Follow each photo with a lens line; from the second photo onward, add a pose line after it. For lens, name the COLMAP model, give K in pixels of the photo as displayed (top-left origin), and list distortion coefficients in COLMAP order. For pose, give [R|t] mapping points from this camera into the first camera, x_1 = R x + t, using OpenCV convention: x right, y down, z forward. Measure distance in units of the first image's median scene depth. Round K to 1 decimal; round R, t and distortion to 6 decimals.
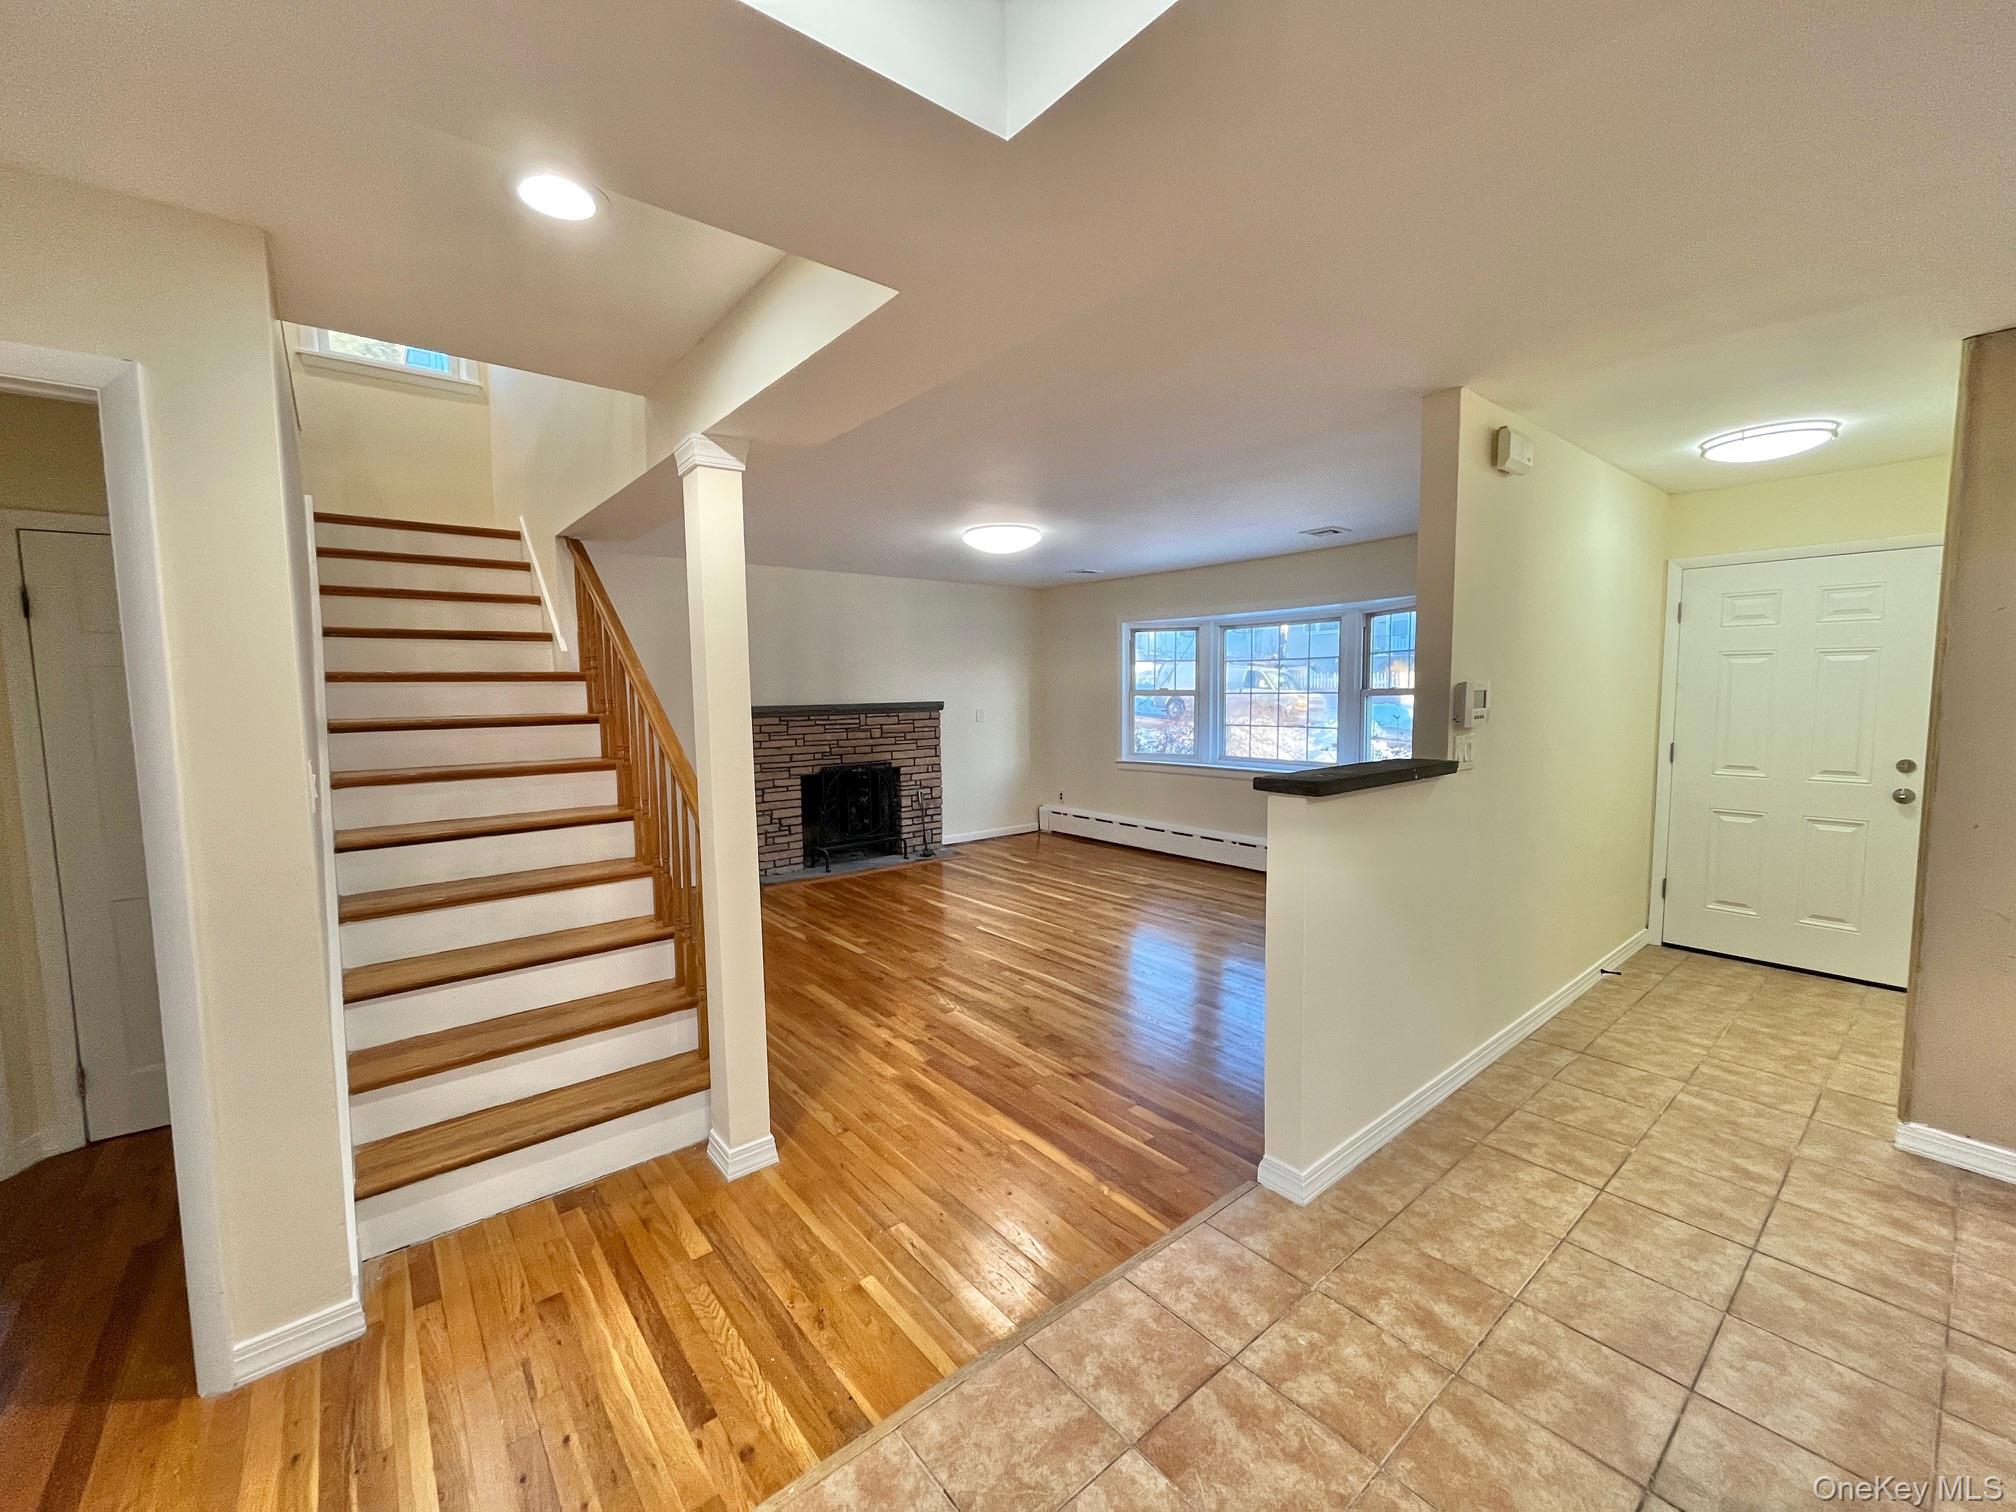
lens RADIAL K [[813.0, 0, 1003.6], [0, 813.0, 754.7], [0, 0, 1]] dist [-0.003108, -0.000362]
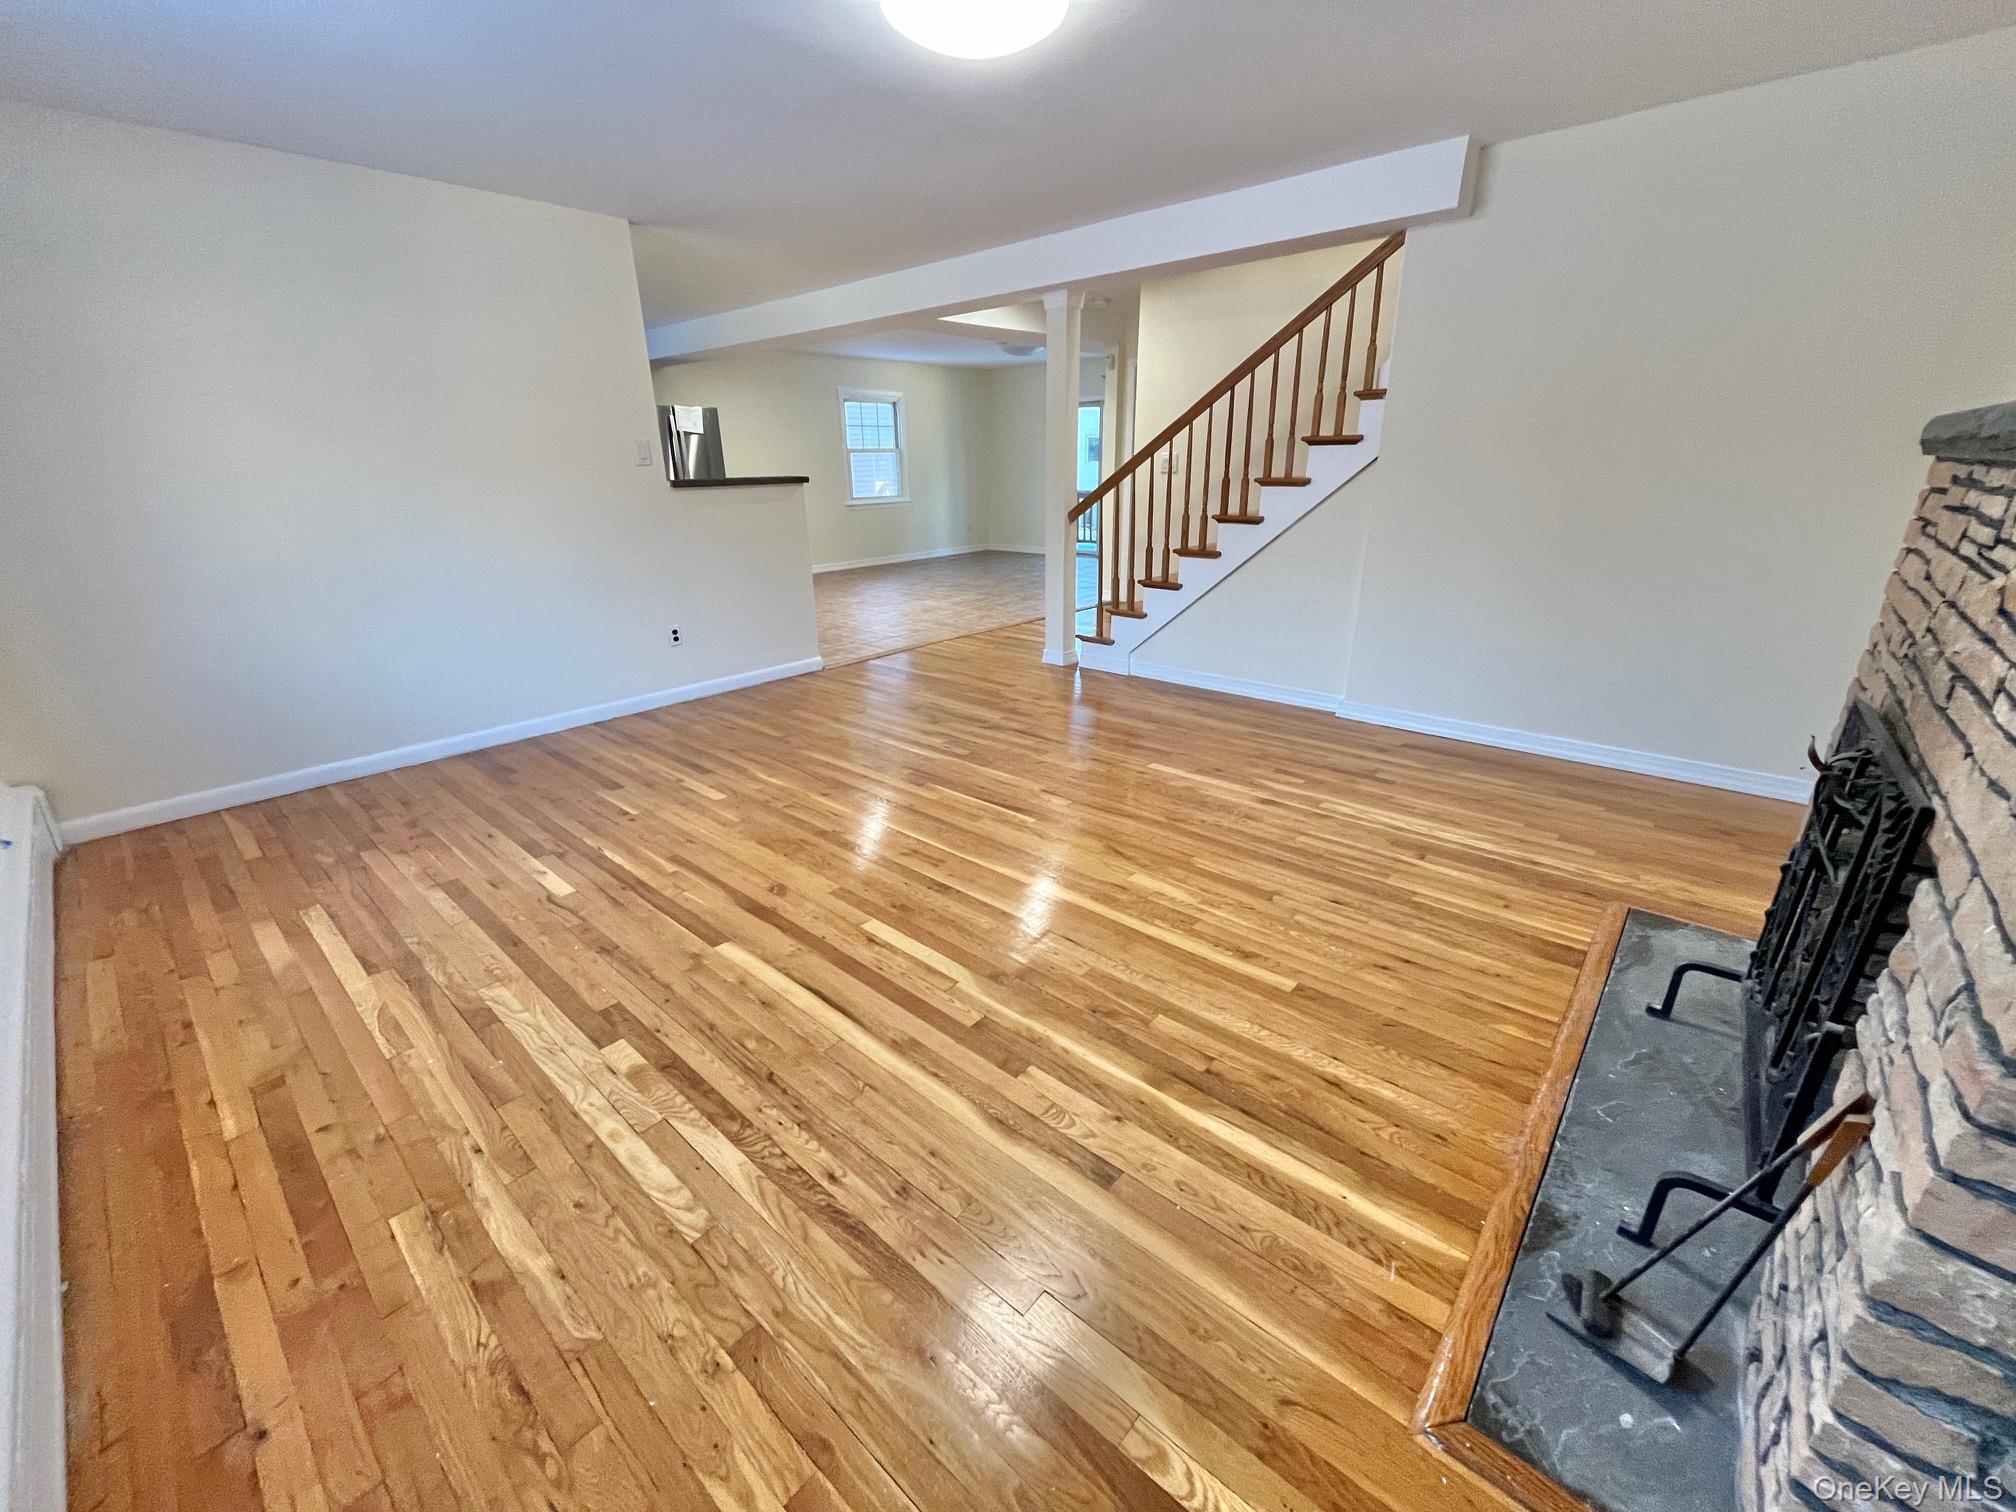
lens RADIAL K [[813.0, 0, 1011.2], [0, 813.0, 753.4], [0, 0, 1]] dist [-0.003108, -0.000362]
pose [[-0.985663, 0.082017, -0.147448, 0.064712], [0.012955, 0.908110, 0.418532, -0.082967], [0.168226, 0.410621, -0.896153, 1.382018]]
